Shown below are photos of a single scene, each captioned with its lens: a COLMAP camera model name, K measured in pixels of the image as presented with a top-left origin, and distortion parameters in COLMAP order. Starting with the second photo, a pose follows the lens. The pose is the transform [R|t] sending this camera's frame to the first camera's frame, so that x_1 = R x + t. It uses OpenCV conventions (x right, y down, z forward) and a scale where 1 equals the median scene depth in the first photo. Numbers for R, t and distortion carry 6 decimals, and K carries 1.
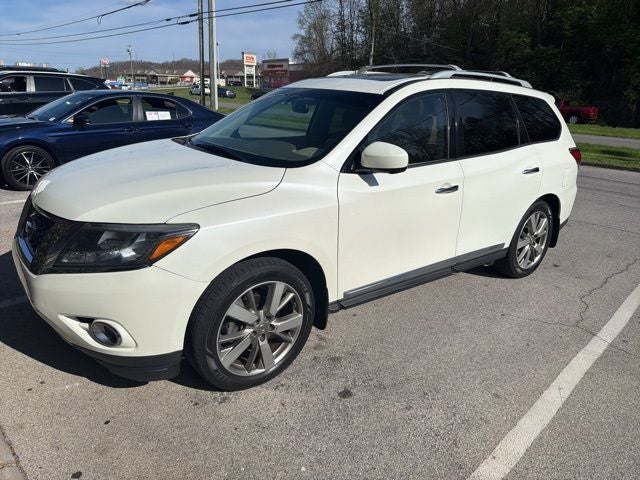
lens RADIAL K [[452.2, 0, 318.7], [0, 452.2, 236.2], [0, 0, 1]] dist [0.029317, -0.042333]
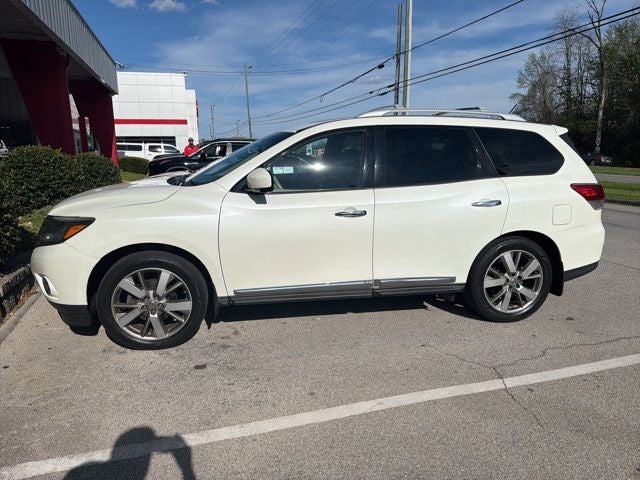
lens RADIAL K [[451.2, 0, 319.1], [0, 451.2, 243.5], [0, 0, 1]] dist [0.027641, -0.039245]
pose [[0.890624, 0.051637, -0.451798, 0.568314], [-0.103948, 0.990344, -0.091723, 0.061267], [0.442700, 0.128655, 0.887392, 0.006532]]
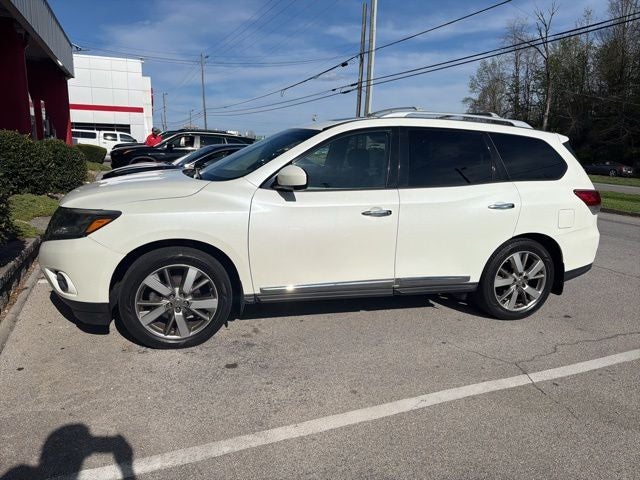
lens RADIAL K [[451.2, 0, 319.1], [0, 451.2, 243.5], [0, 0, 1]] dist [0.027641, -0.039245]
pose [[0.932217, 0.071739, -0.354719, 0.437299], [-0.111808, 0.989297, -0.093761, 0.071952], [0.344196, 0.127066, 0.930260, -0.051643]]
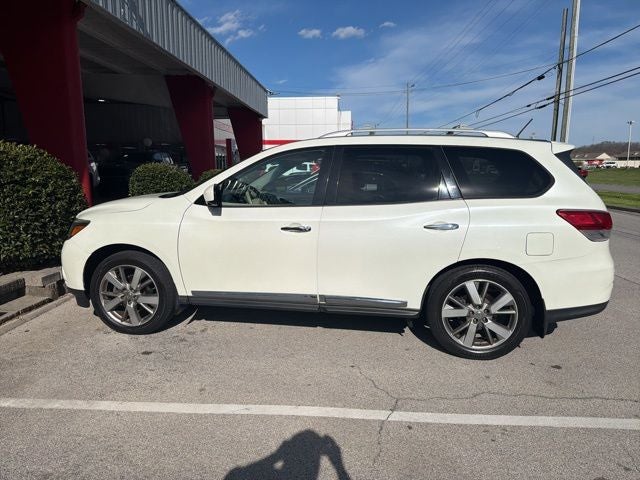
lens RADIAL K [[451.2, 0, 319.1], [0, 451.2, 243.5], [0, 0, 1]] dist [0.027641, -0.039245]
pose [[0.675254, 0.086917, -0.732446, 0.928052], [-0.205022, 0.976017, -0.073193, 0.002721], [0.708518, 0.199592, 0.676879, 0.224057]]
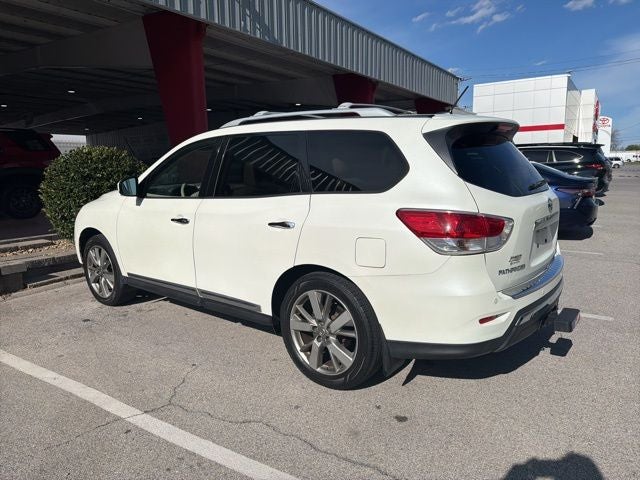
lens RADIAL K [[454.0, 0, 323.0], [0, 454.0, 238.9], [0, 0, 1]] dist [0.052625, -0.087830]
pose [[0.226116, 0.117227, -0.967021, 1.199872], [-0.272323, 0.960757, 0.052791, -0.175142], [0.935260, 0.251405, 0.249166, 0.850170]]
